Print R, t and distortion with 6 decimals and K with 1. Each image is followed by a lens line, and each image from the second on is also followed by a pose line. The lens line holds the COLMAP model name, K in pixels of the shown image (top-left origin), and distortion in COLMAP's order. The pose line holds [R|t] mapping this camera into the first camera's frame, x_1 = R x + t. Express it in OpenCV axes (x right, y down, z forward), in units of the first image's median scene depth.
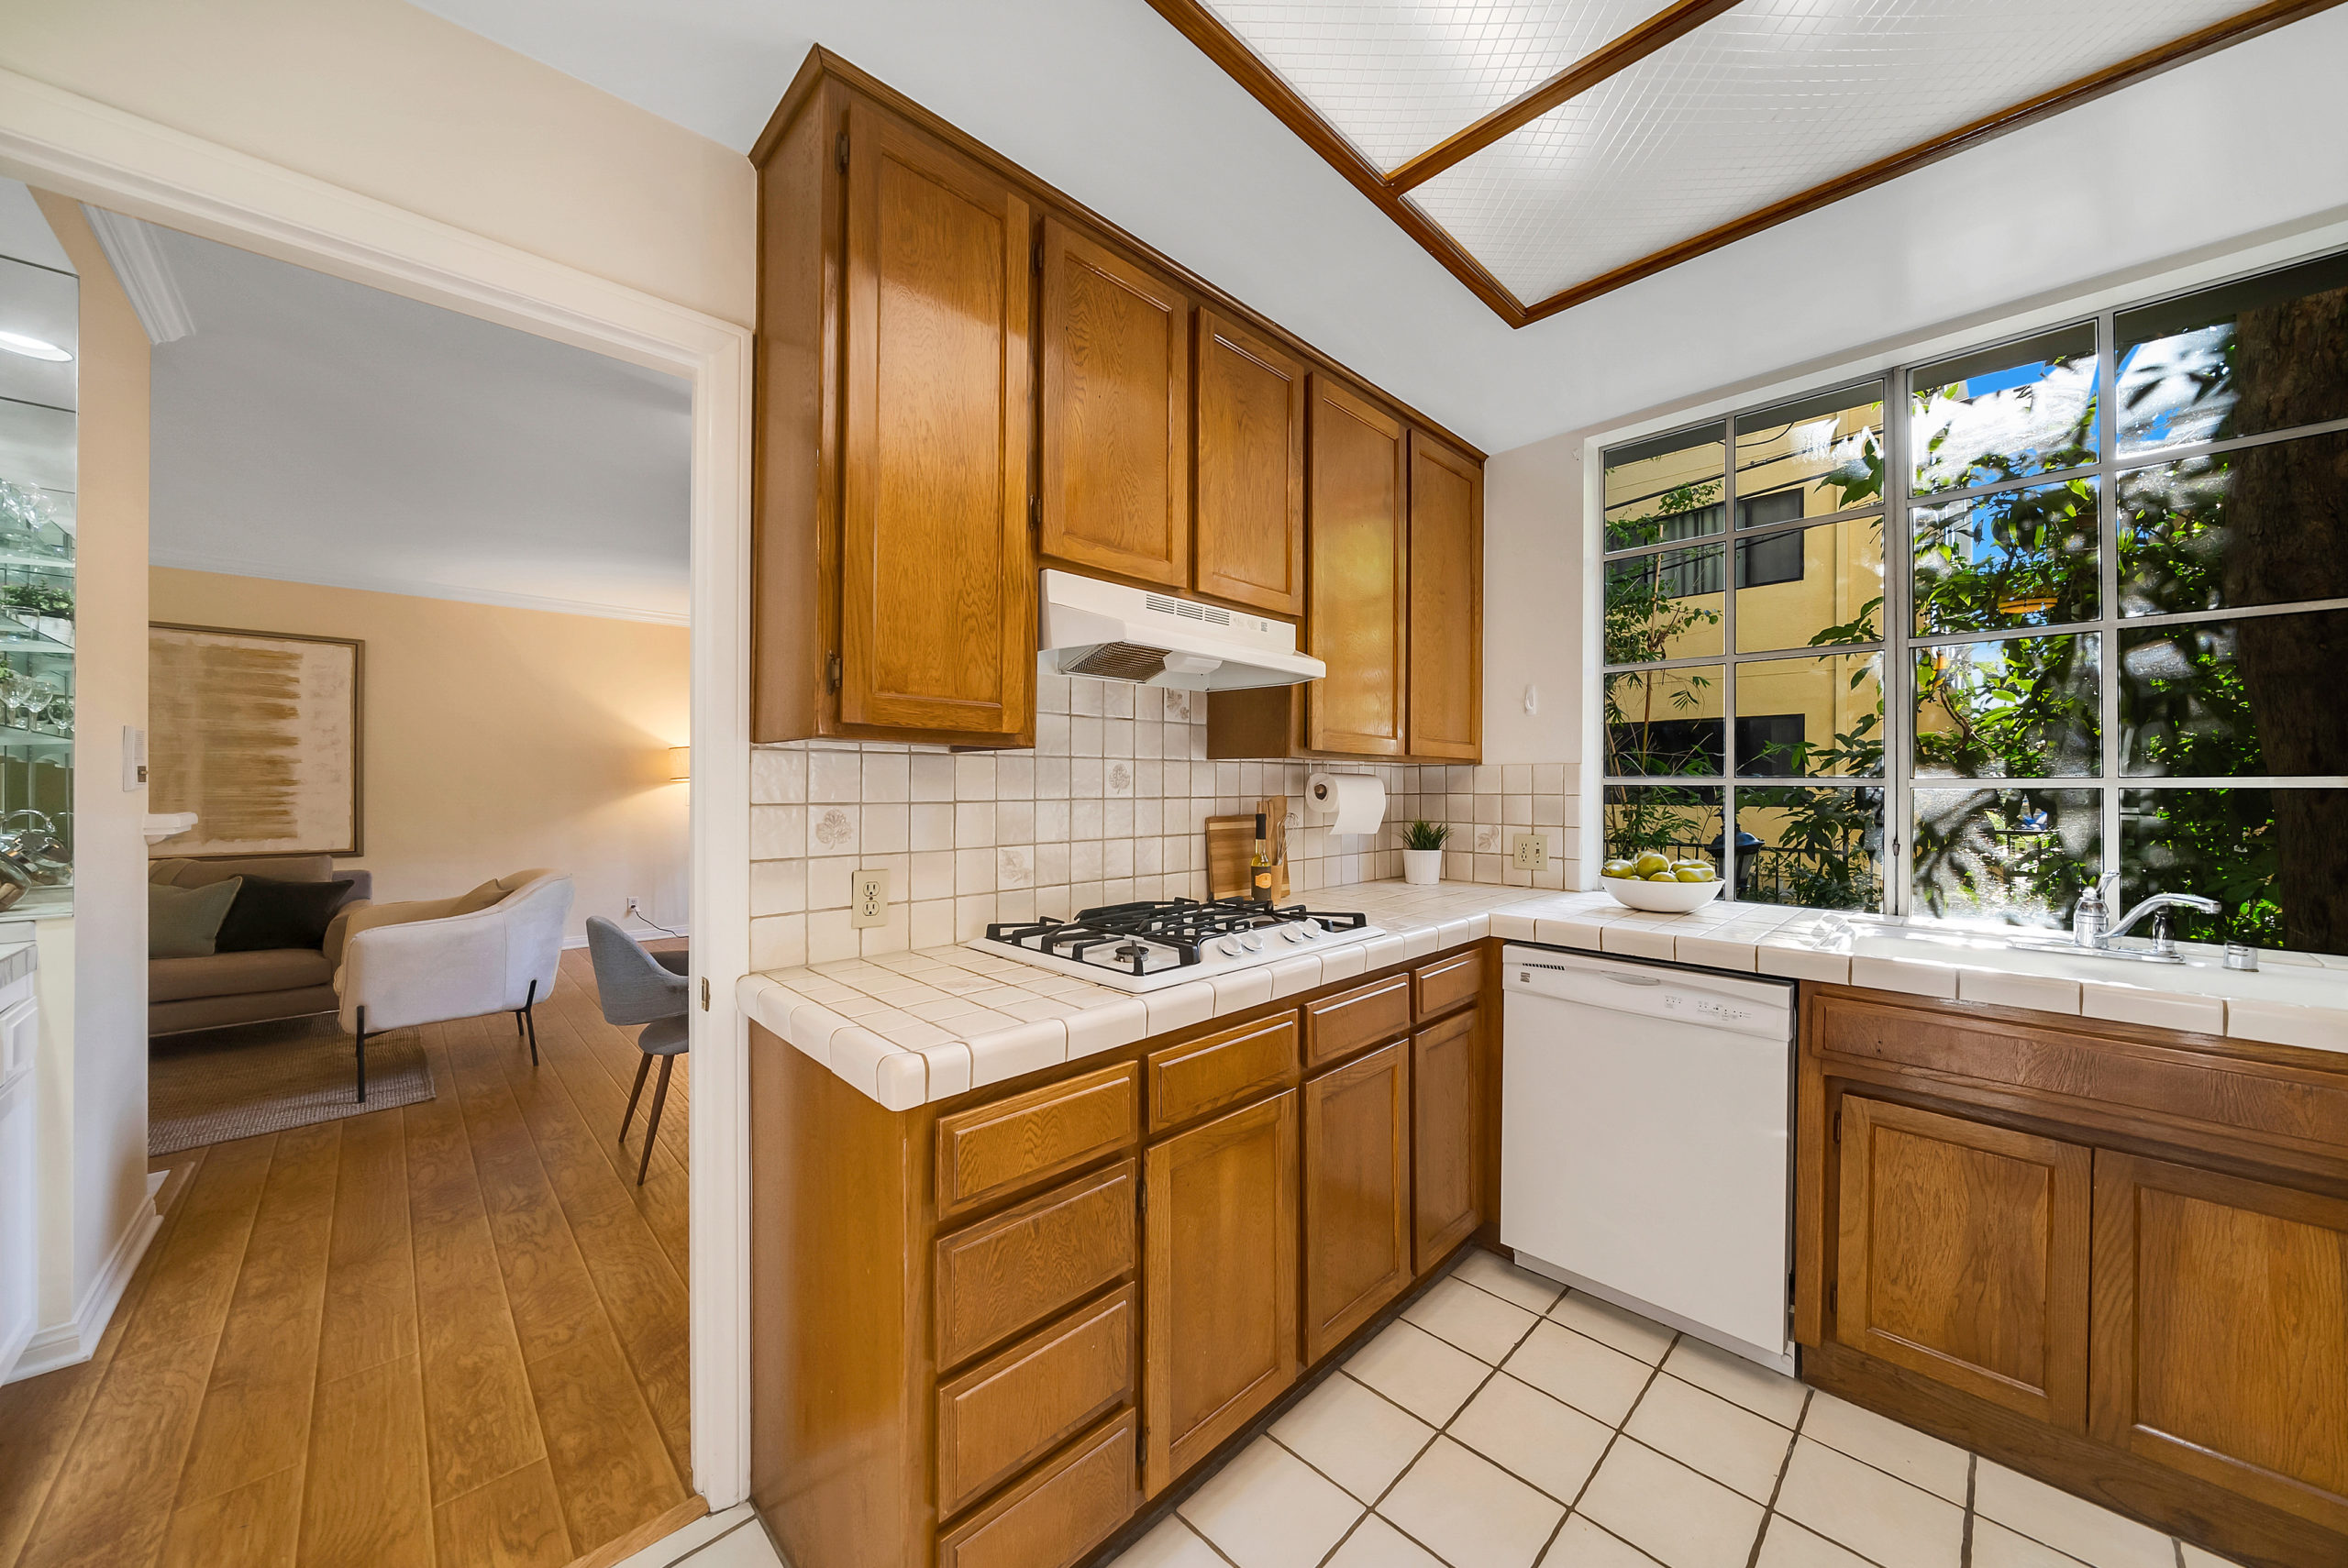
lens RADIAL K [[830.6, 0, 1178.6], [0, 830.6, 780.5], [0, 0, 1]] dist [-0.000713, -0.000207]
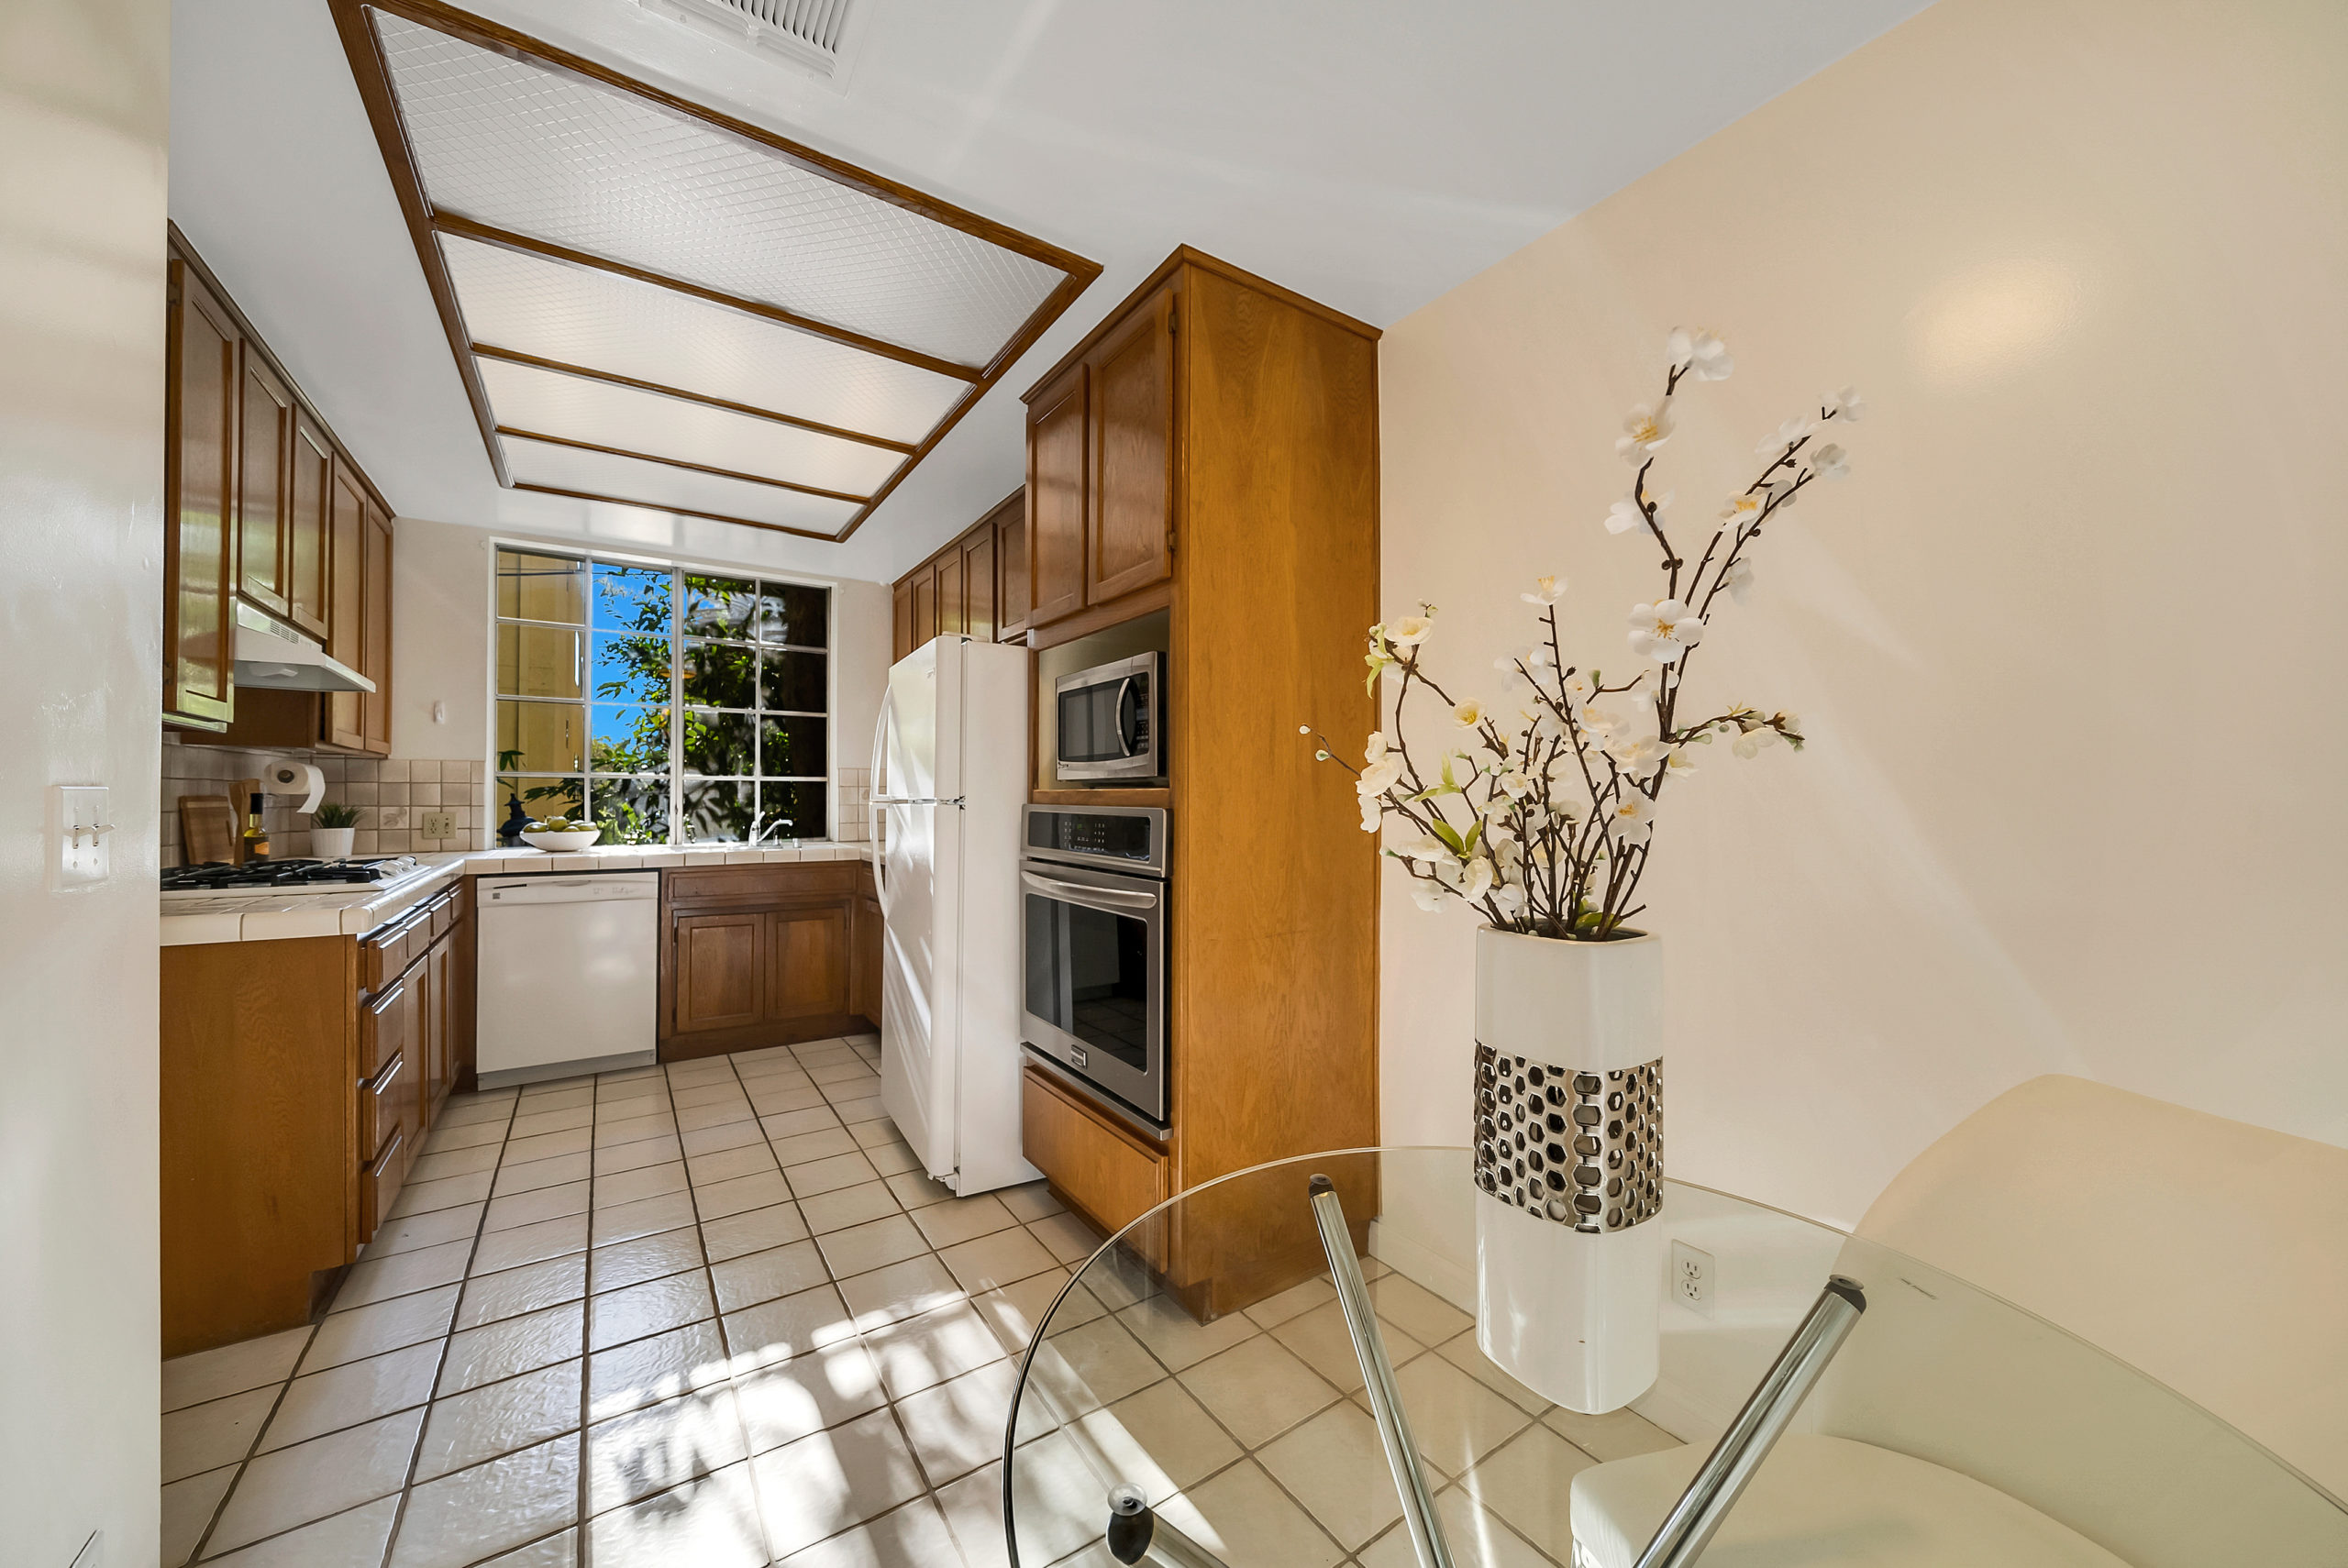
lens RADIAL K [[839.4, 0, 1191.9], [0, 839.4, 790.4], [0, 0, 1]] dist [0.001134, 0.000043]
pose [[0.162364, 0.002637, 0.986727, -1.022170], [-0.000252, 0.999997, -0.002631, 0.046411], [-0.986731, 0.000178, 0.162364, -0.602111]]
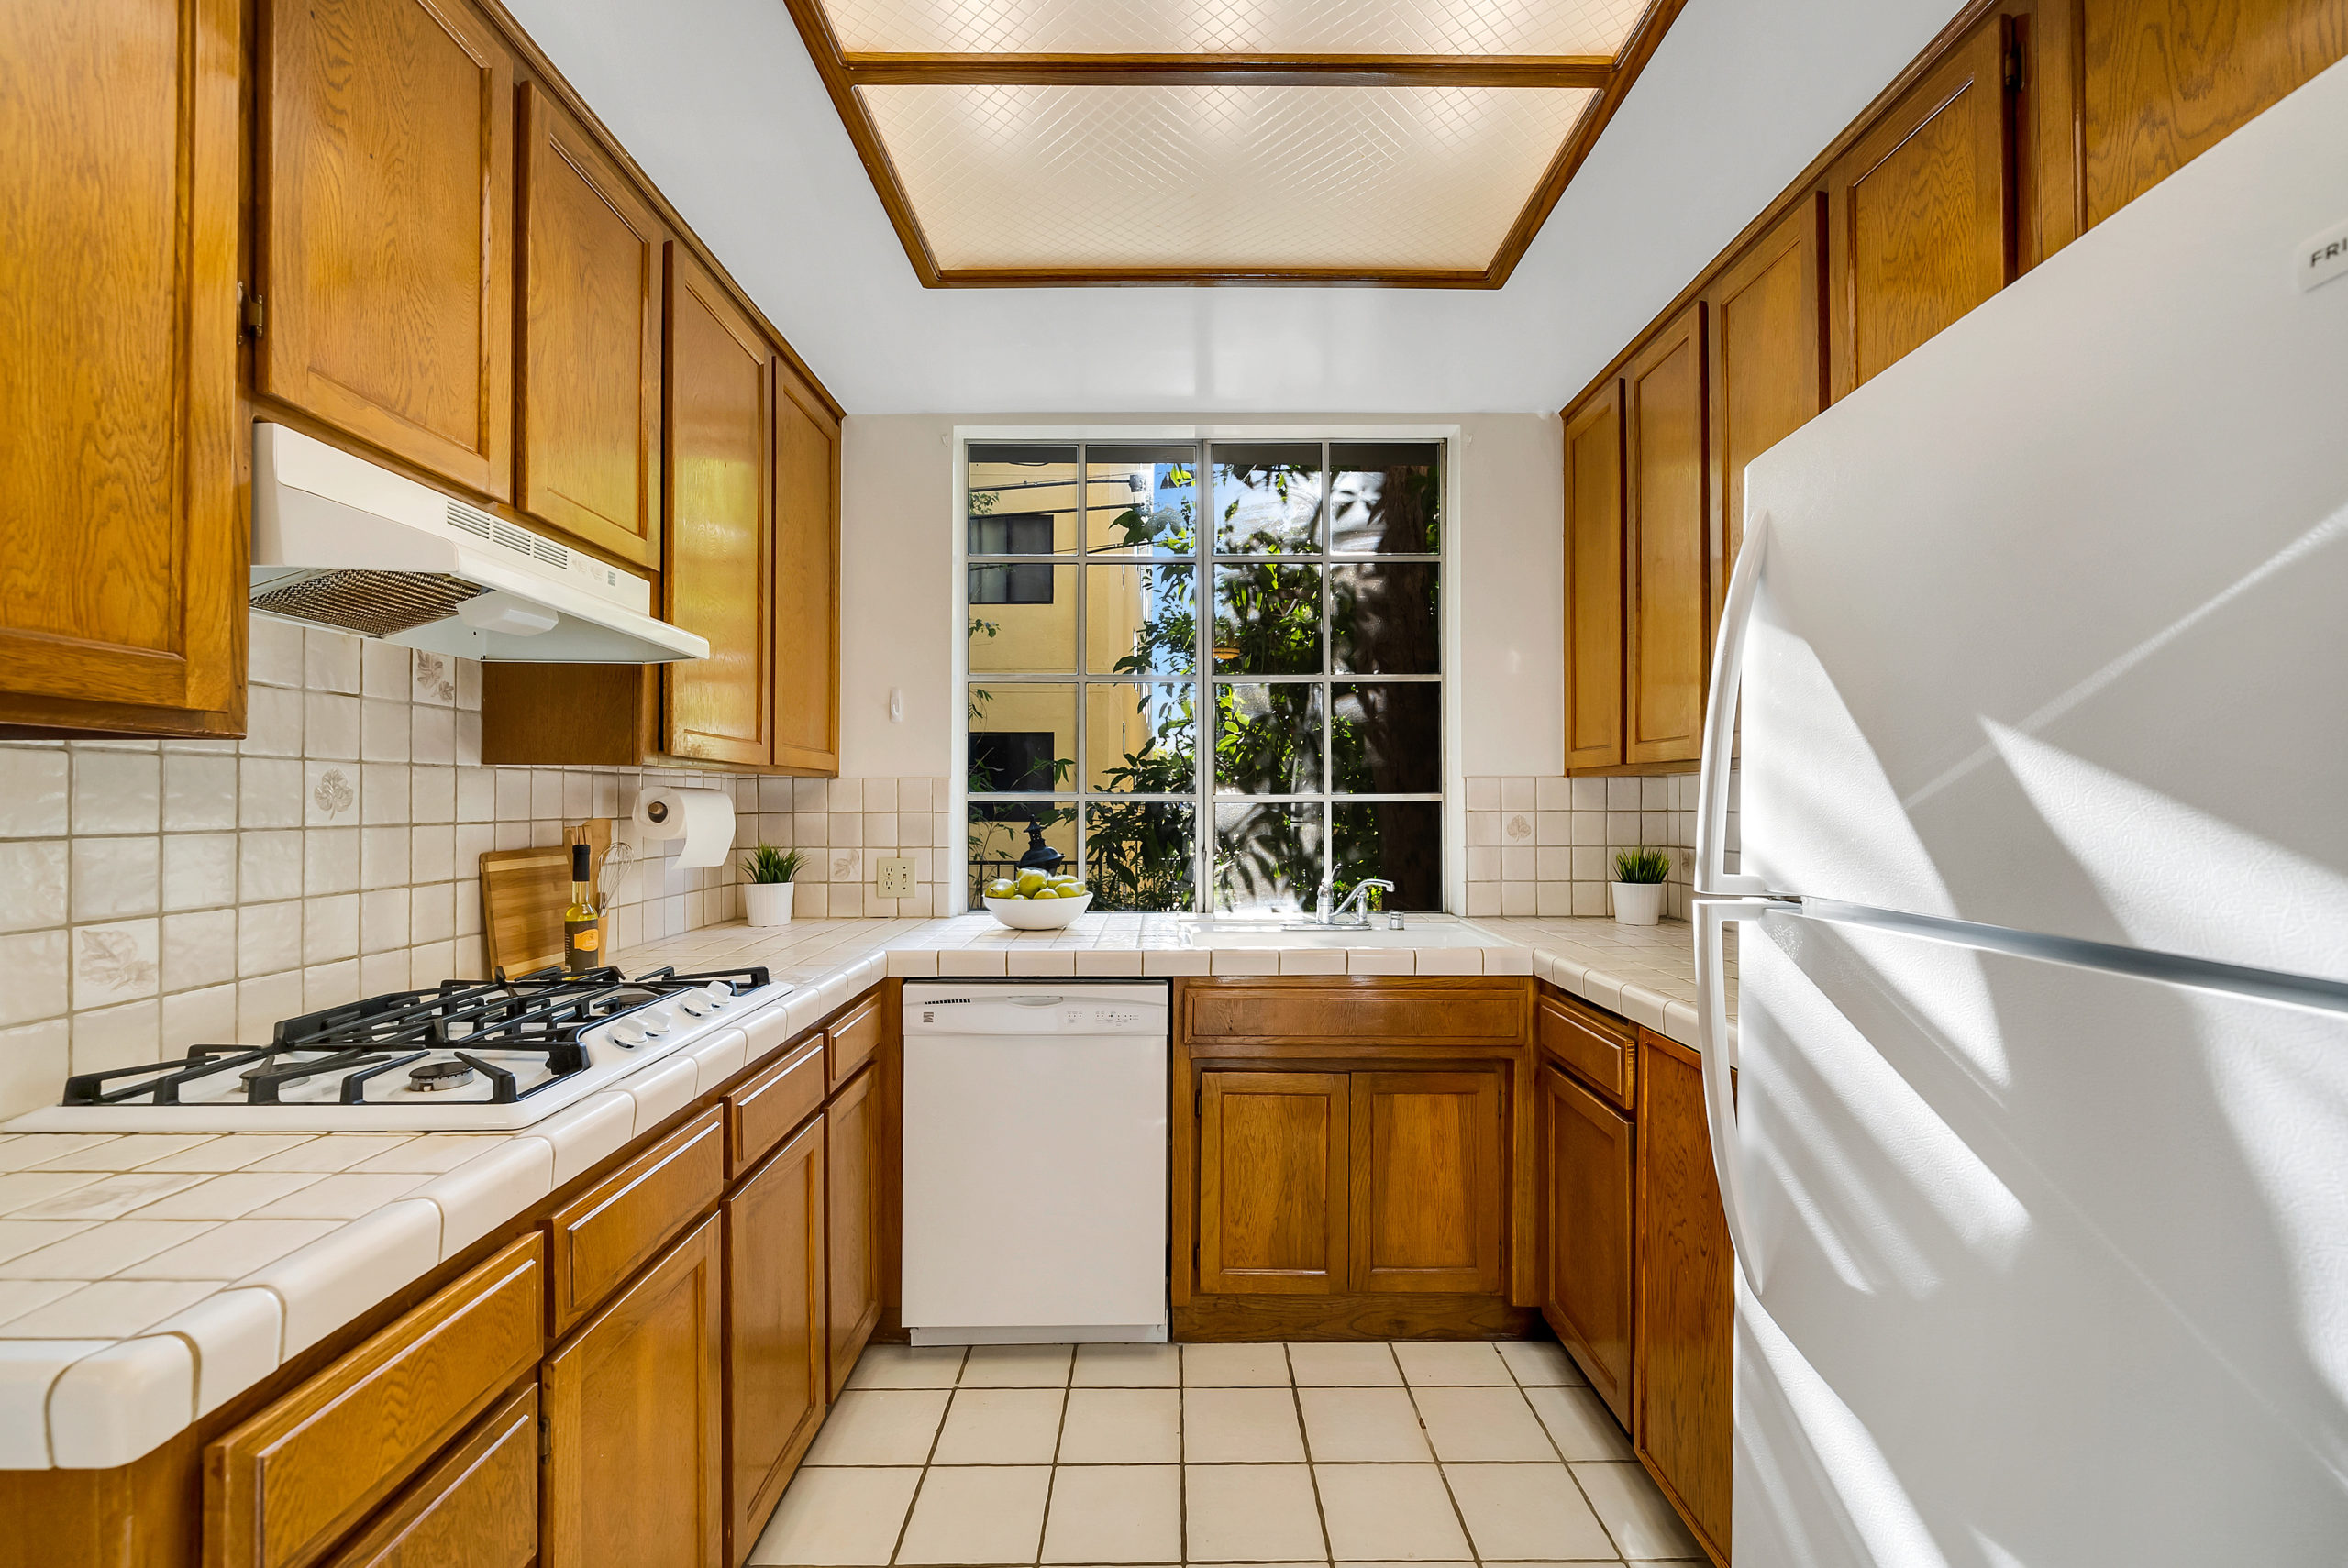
lens RADIAL K [[995.6, 0, 1183.1], [0, 995.6, 794.2], [0, 0, 1]] dist [0.001990, 0.000163]
pose [[0.691129, 0.001667, 0.722730, -0.183544], [-0.000462, 0.999998, -0.001865, -0.001087], [-0.722732, 0.000955, 0.691128, 0.069721]]
